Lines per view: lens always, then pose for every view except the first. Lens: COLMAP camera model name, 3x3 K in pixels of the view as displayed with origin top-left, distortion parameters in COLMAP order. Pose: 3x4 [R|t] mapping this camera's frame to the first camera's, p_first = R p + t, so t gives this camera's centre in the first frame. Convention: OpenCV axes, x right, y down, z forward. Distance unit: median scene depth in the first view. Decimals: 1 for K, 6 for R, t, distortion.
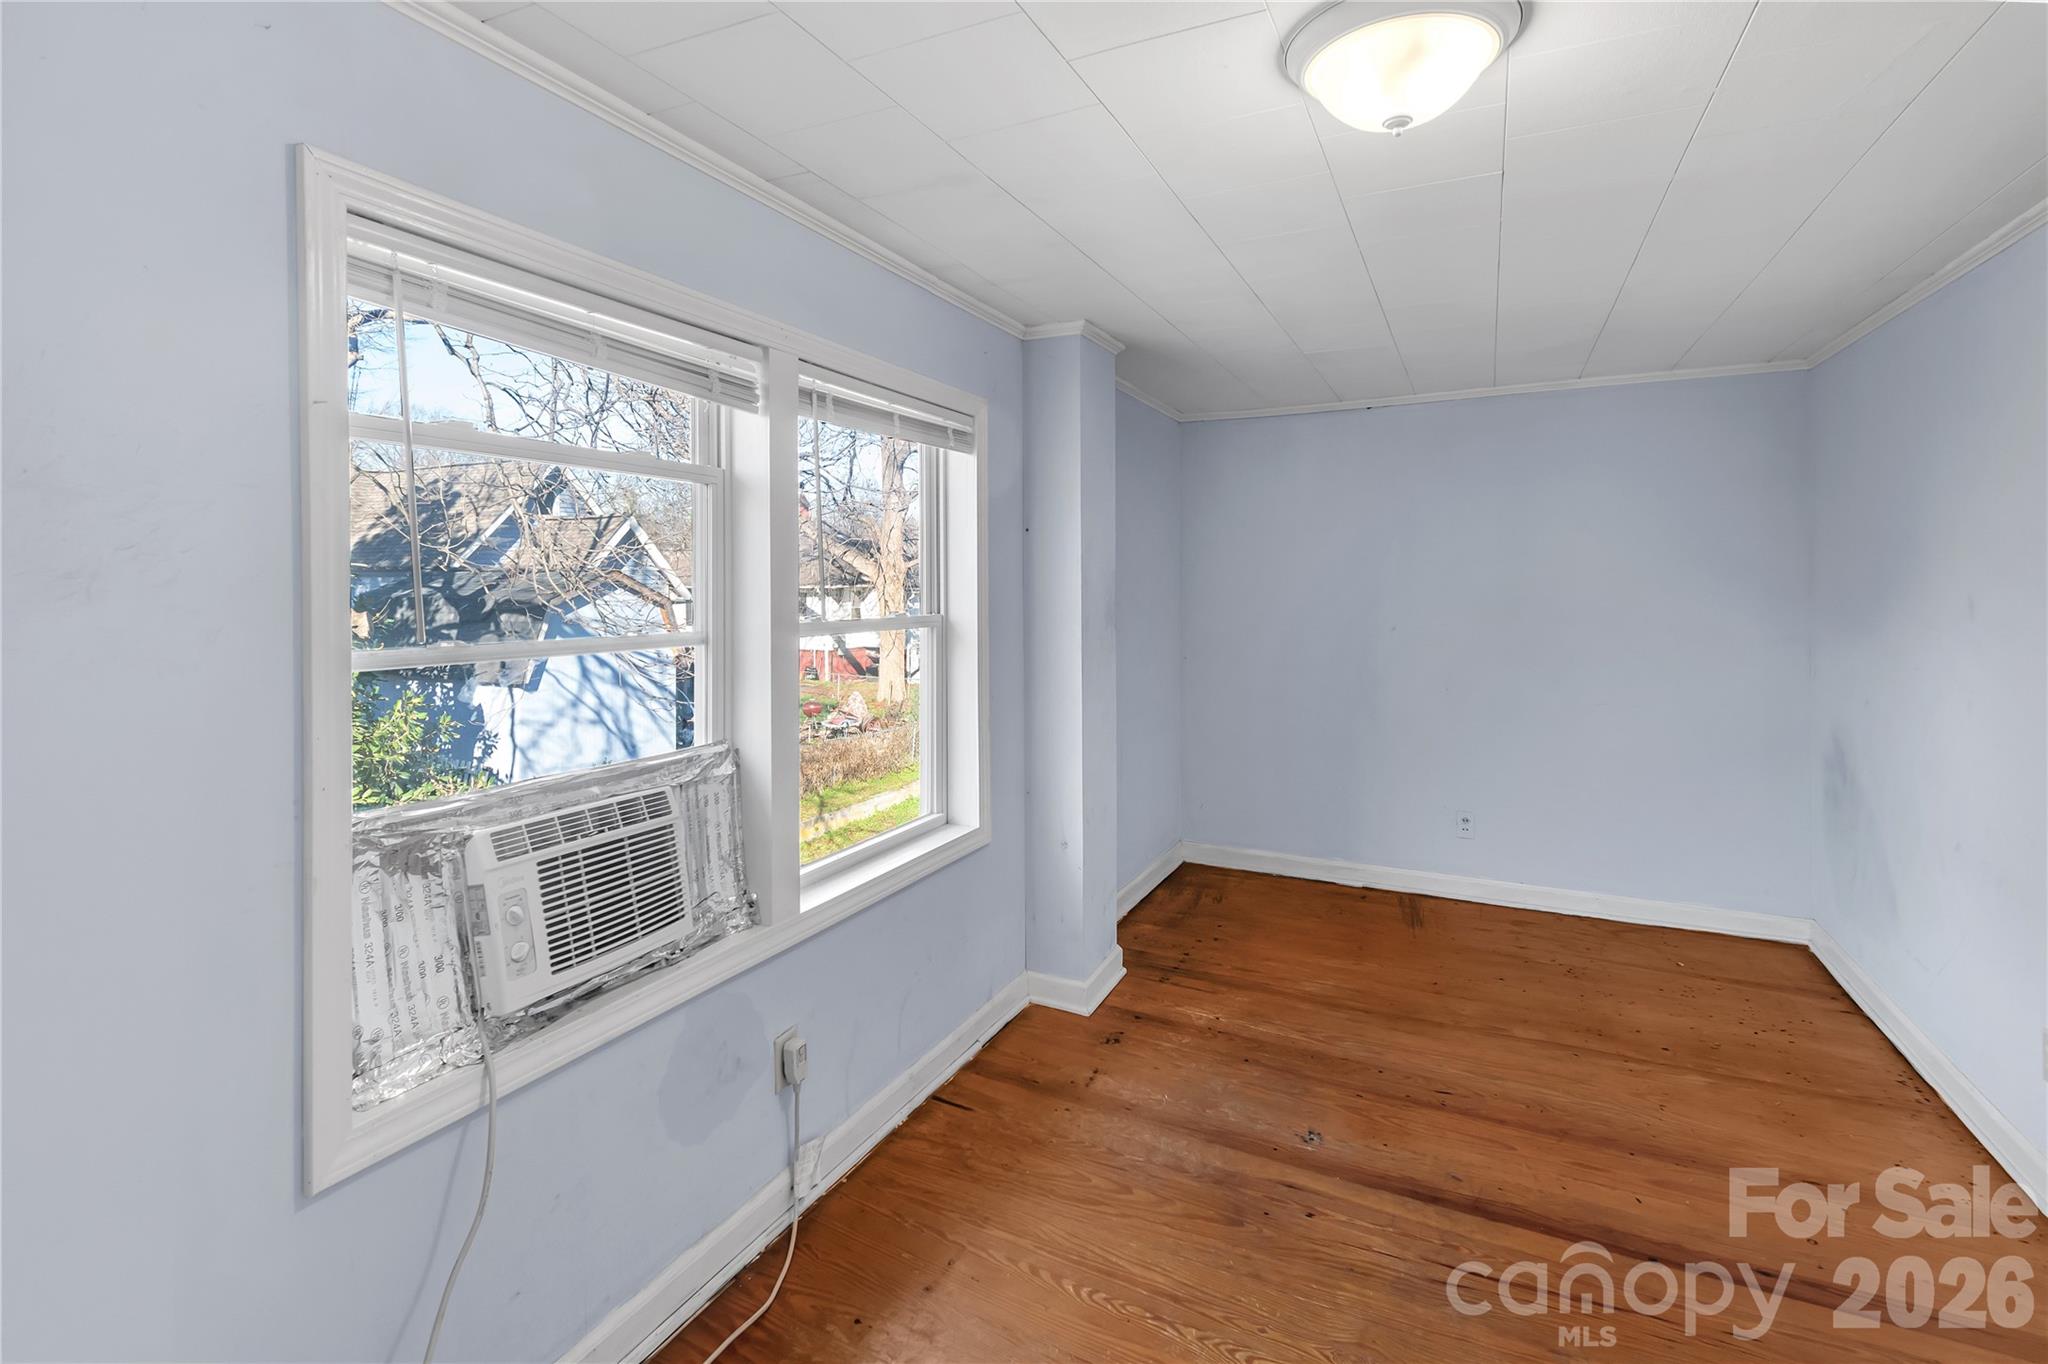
lens RADIAL K [[946.2, 0, 1027.6], [0, 946.2, 582.7], [0, 0, 1]] dist [-0.000022, -0.000163]
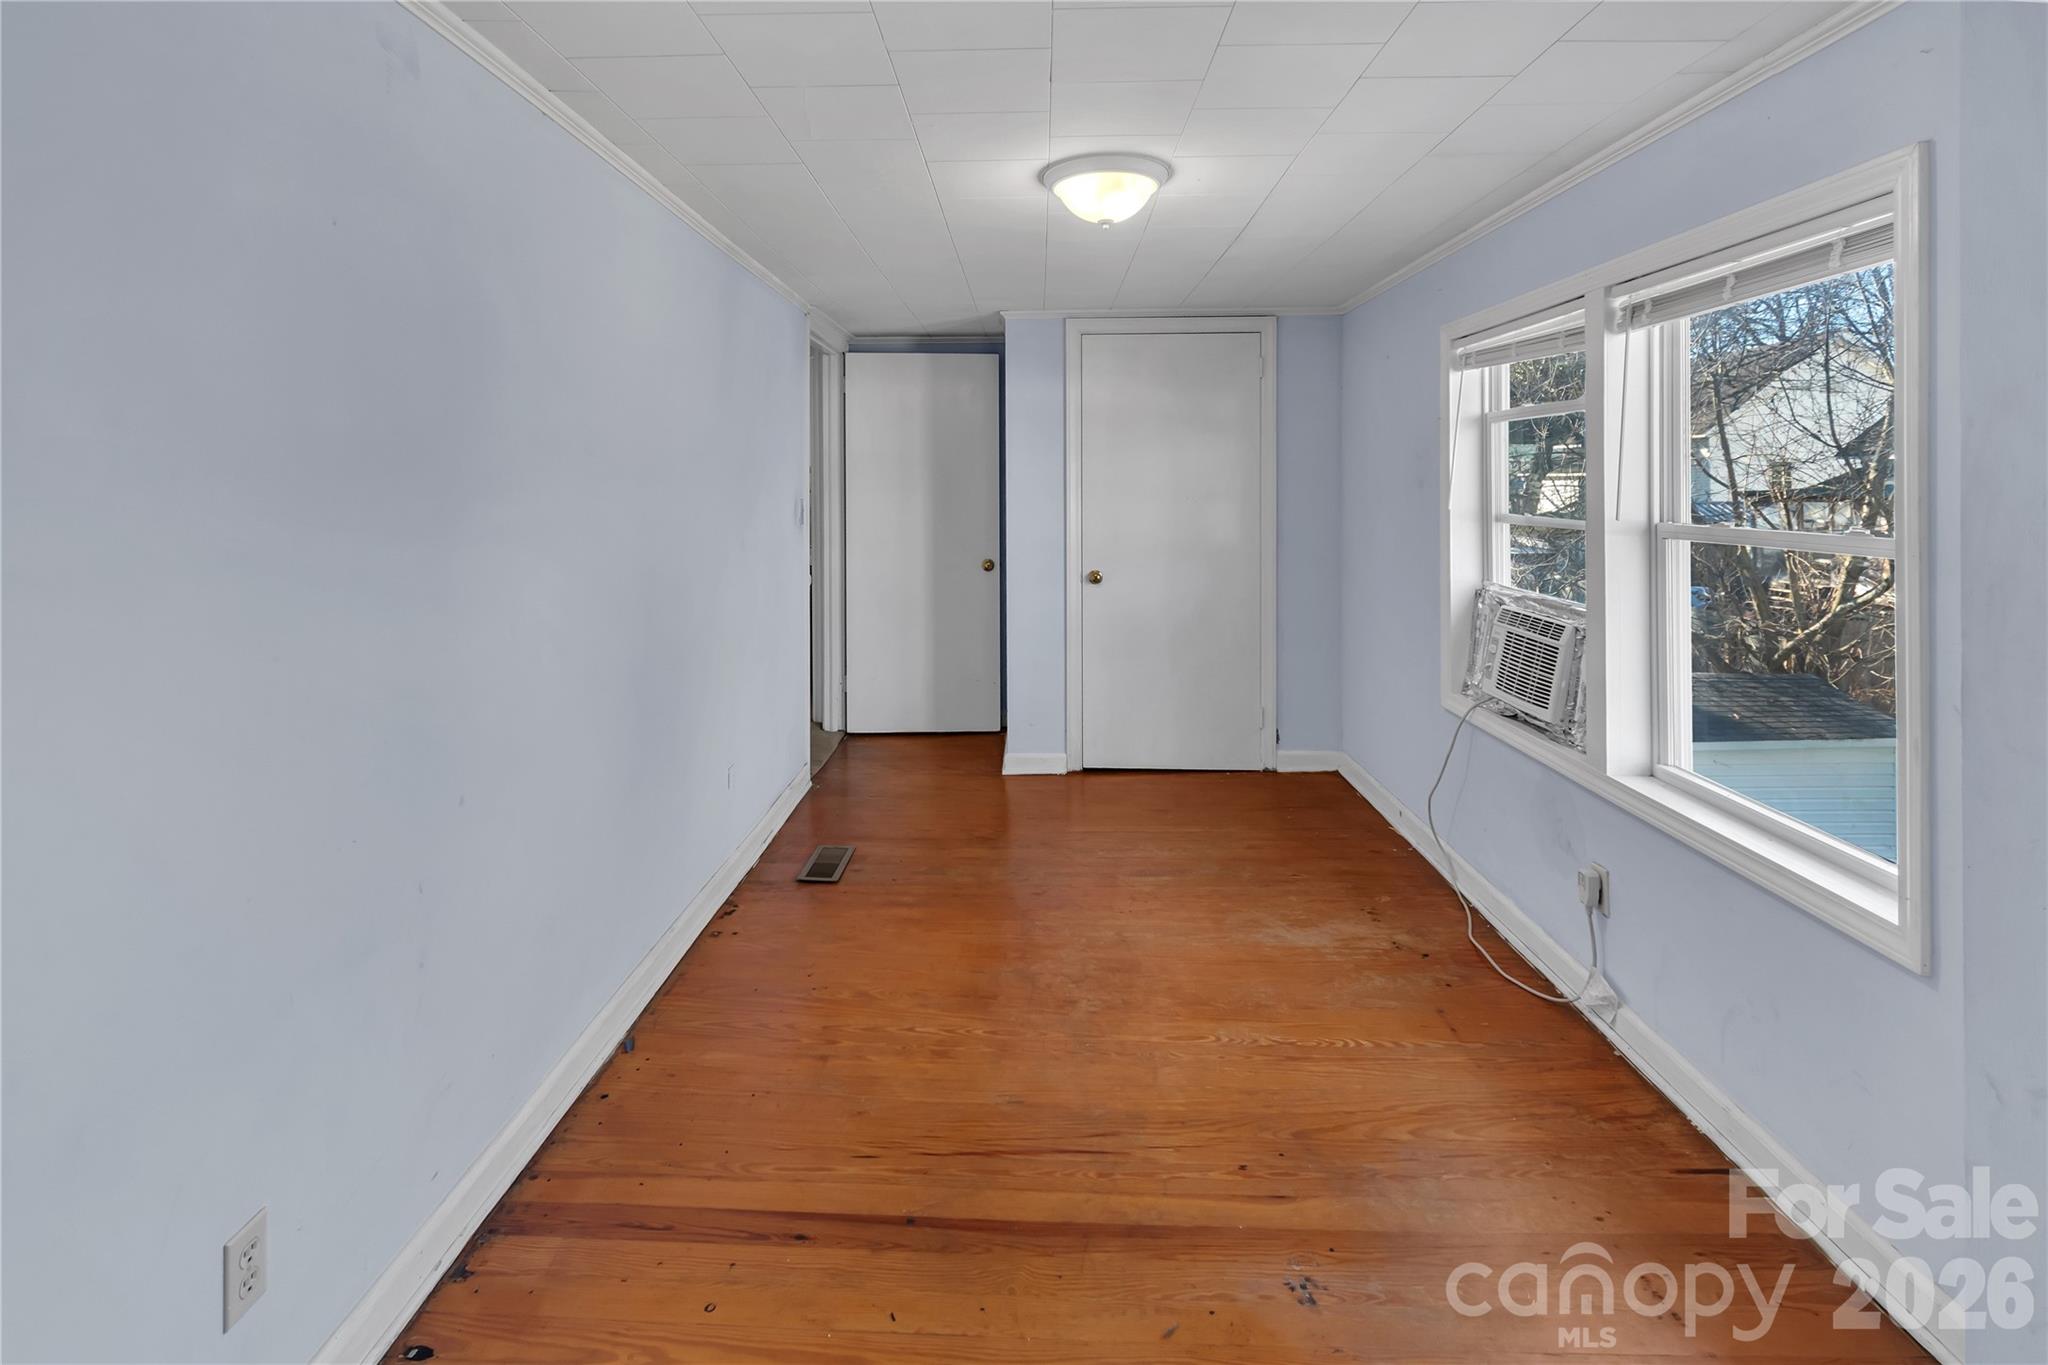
lens RADIAL K [[966.0, 0, 998.1], [0, 966.0, 479.6], [0, 0, 1]] dist [0.000116, -0.000320]
pose [[-0.918631, -0.000267, -0.395116, 0.921686], [0.000364, 0.999999, -0.001522, -0.004991], [0.395116, -0.001542, -0.918630, 1.831881]]
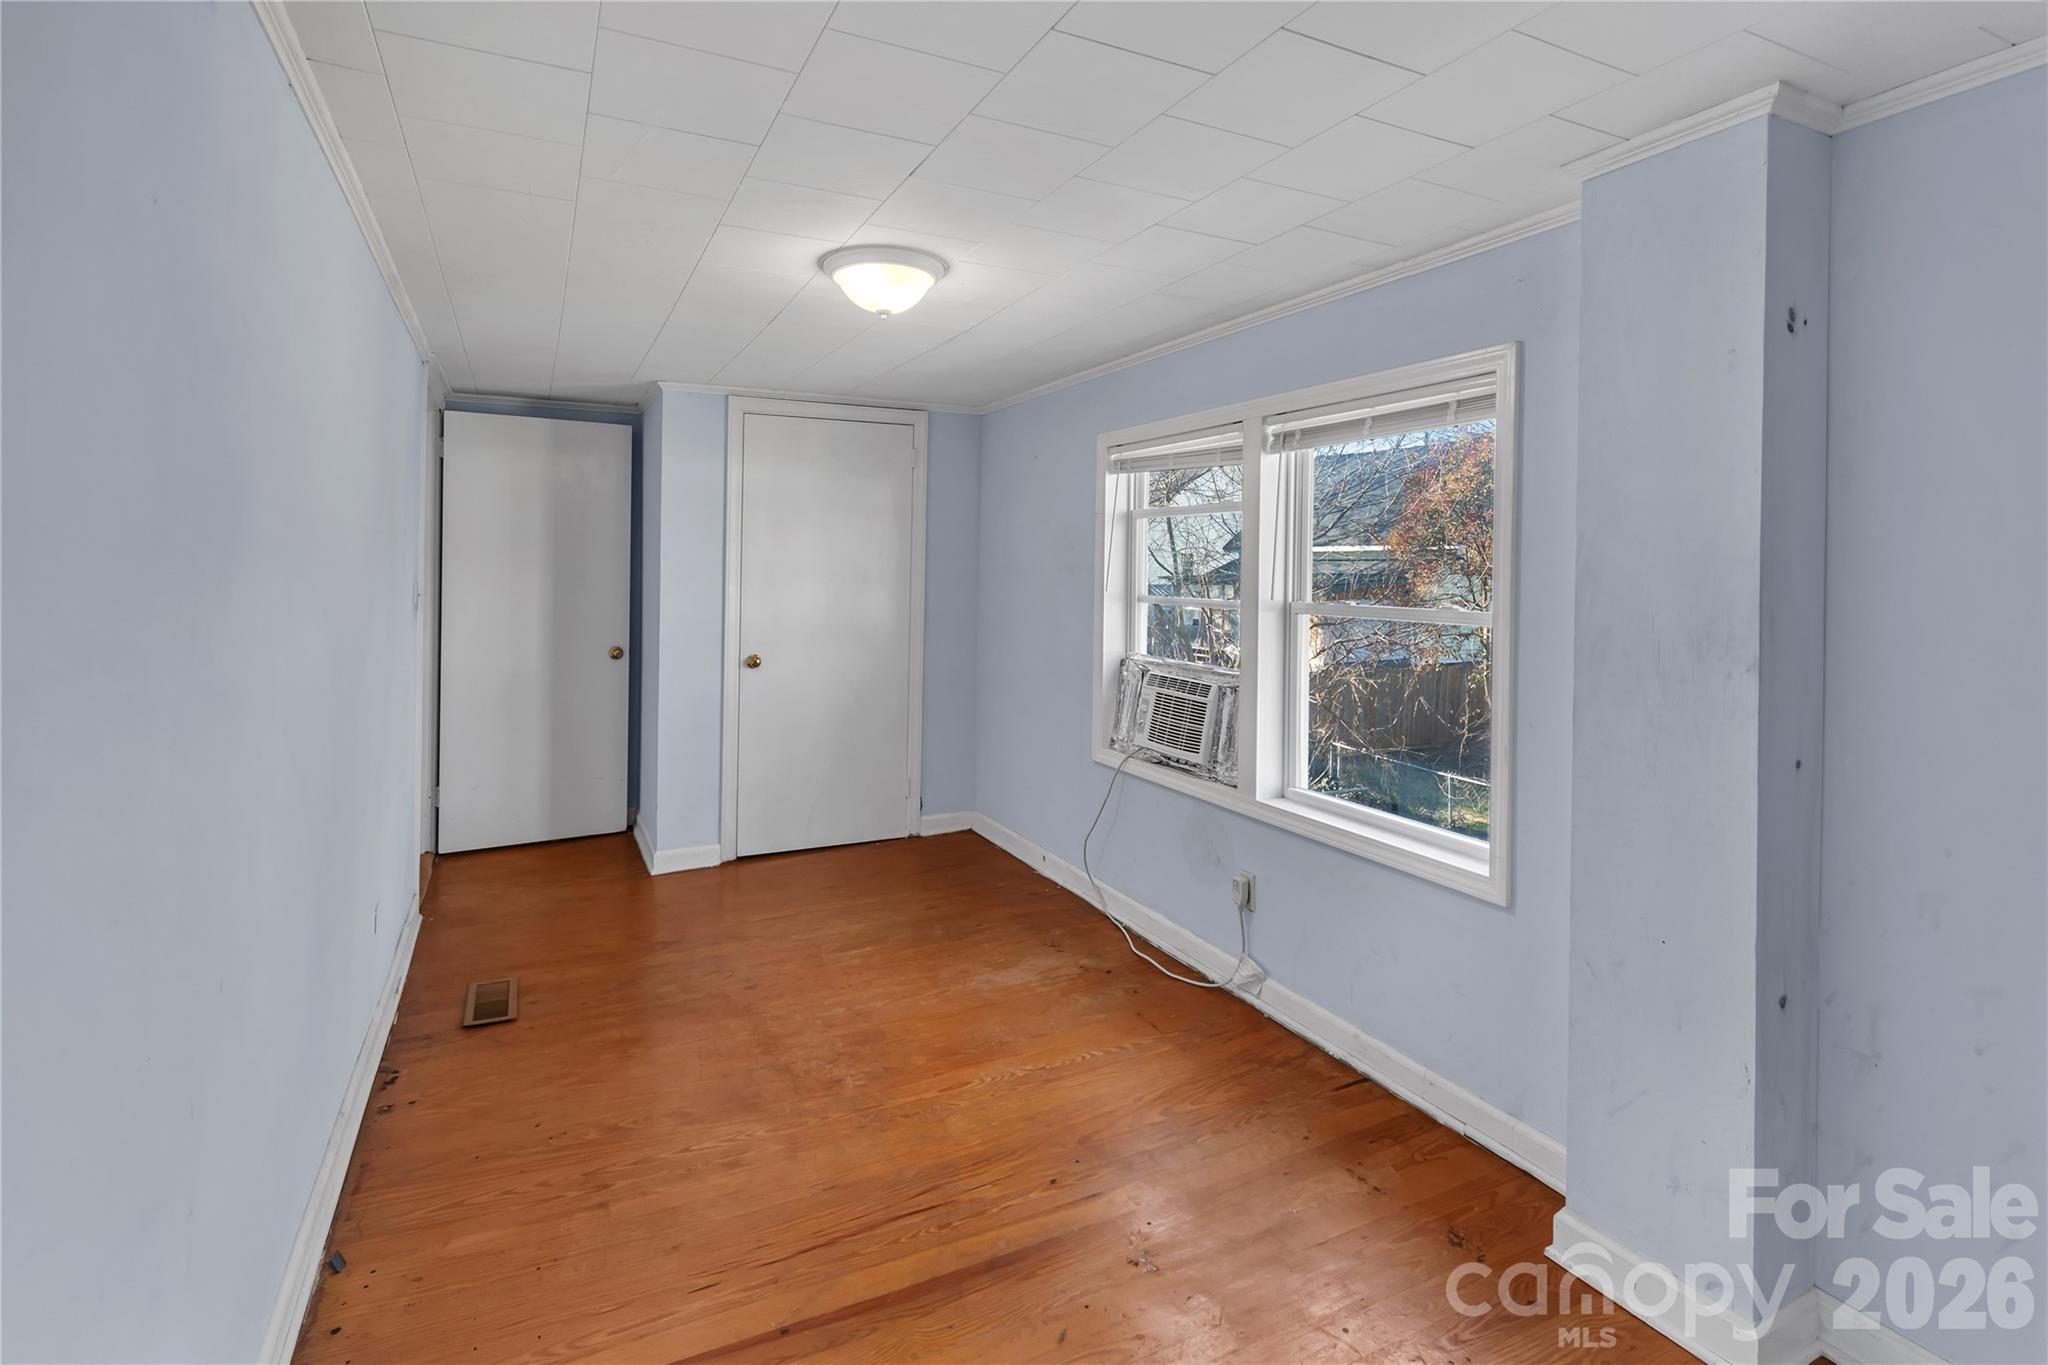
lens RADIAL K [[960.9, 0, 983.5], [0, 960.9, 568.7], [0, 0, 1]] dist [0.000314, -0.000421]
pose [[-0.629626, -0.003736, -0.776889, 1.203903], [-0.010224, 0.999942, 0.003477, -0.006375], [0.776831, 0.010132, -0.629628, 1.646758]]
